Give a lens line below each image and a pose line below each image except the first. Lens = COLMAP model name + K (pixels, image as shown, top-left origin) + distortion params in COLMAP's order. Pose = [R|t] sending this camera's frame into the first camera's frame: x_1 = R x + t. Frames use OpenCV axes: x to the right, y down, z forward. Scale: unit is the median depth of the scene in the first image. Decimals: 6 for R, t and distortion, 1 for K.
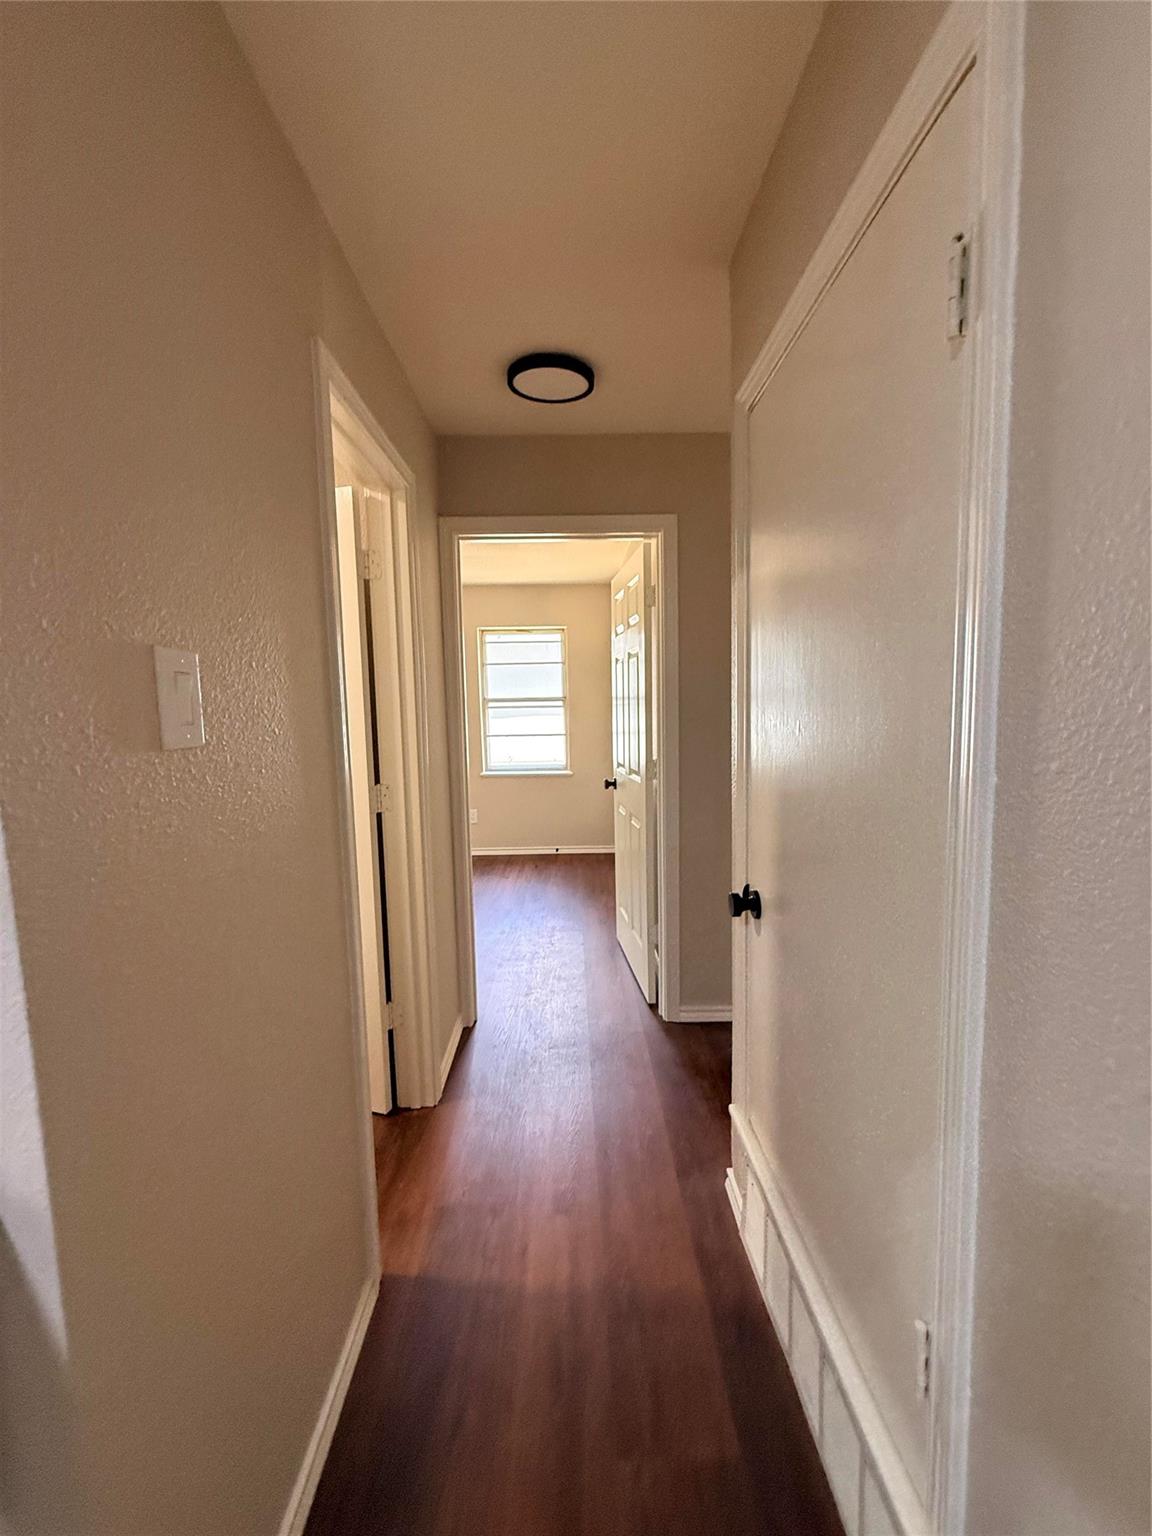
lens RADIAL K [[613.2, 0, 574.4], [0, 613.2, 765.0], [0, 0, 1]] dist [0.001518, 0.000182]
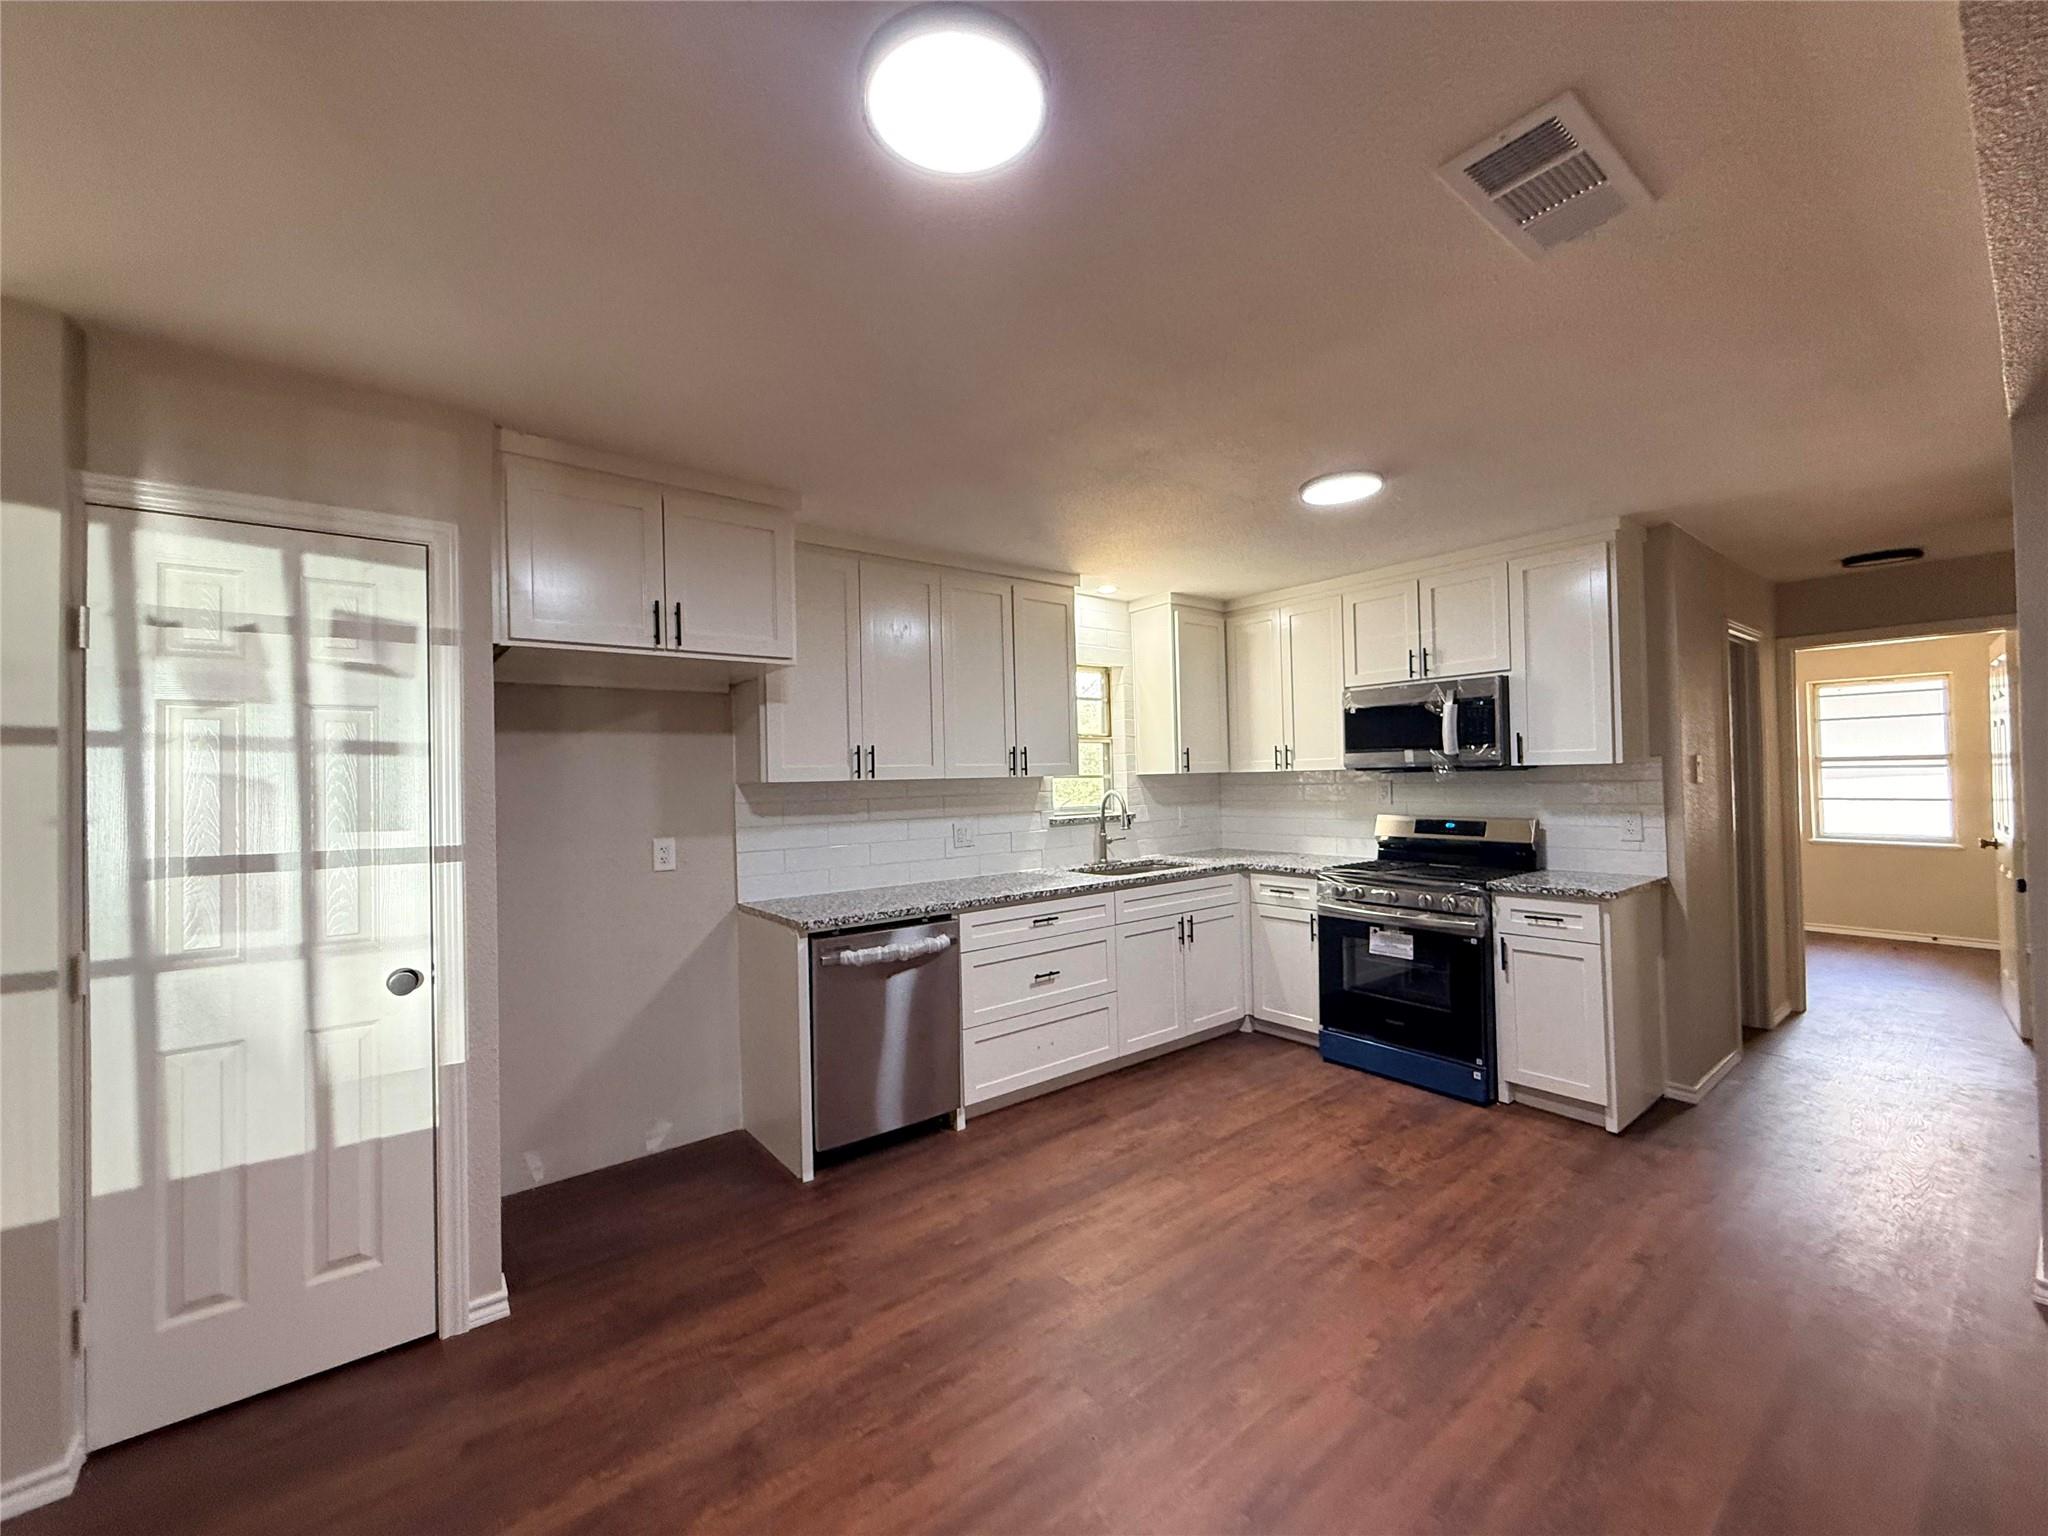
lens RADIAL K [[817.6, 0, 1019.5], [0, 817.6, 764.4], [0, 0, 1]] dist [0.001518, 0.000182]
pose [[0.610974, -0.000864, -0.791650, 0.098229], [-0.071117, 0.995896, -0.055973, 0.058066], [0.788450, 0.090497, 0.608405, -0.709361]]
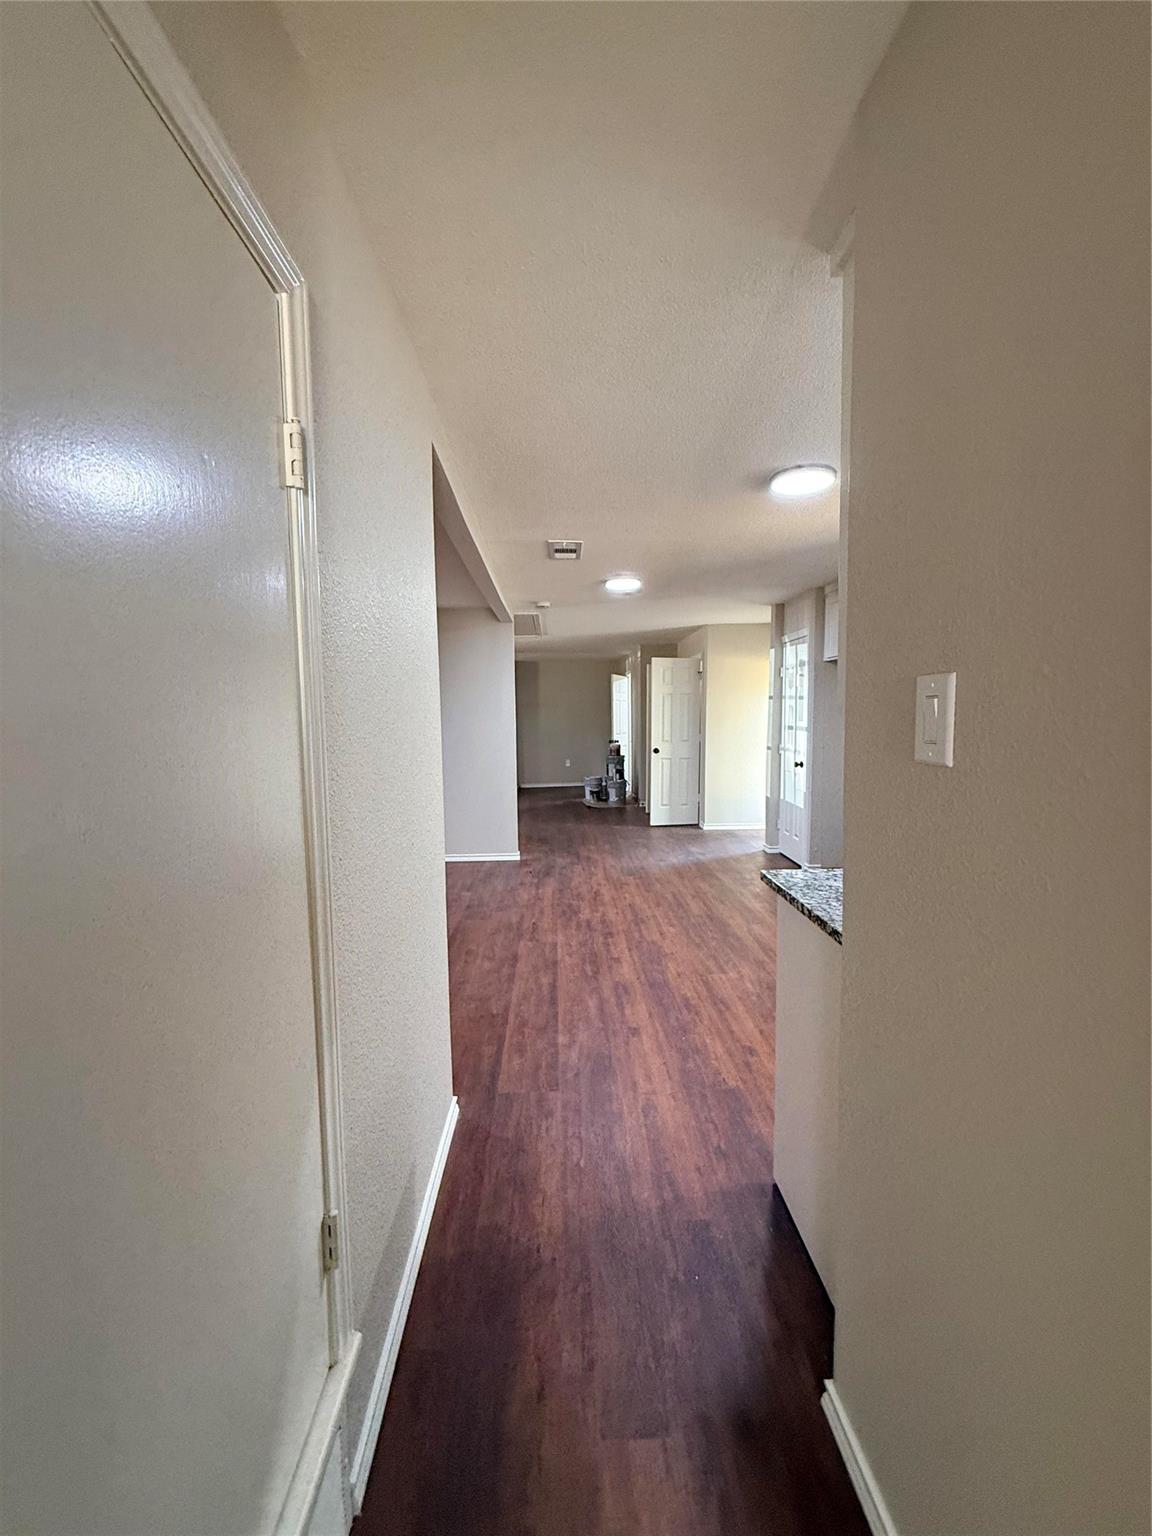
lens RADIAL K [[613.2, 0, 576.9], [0, 613.2, 766.0], [0, 0, 1]] dist [0.001518, 0.000182]
pose [[-0.999329, 0.030147, -0.020778, 0.004655], [0.025798, 0.982456, 0.184702, -0.037878], [0.025982, 0.184042, -0.982575, 0.319471]]
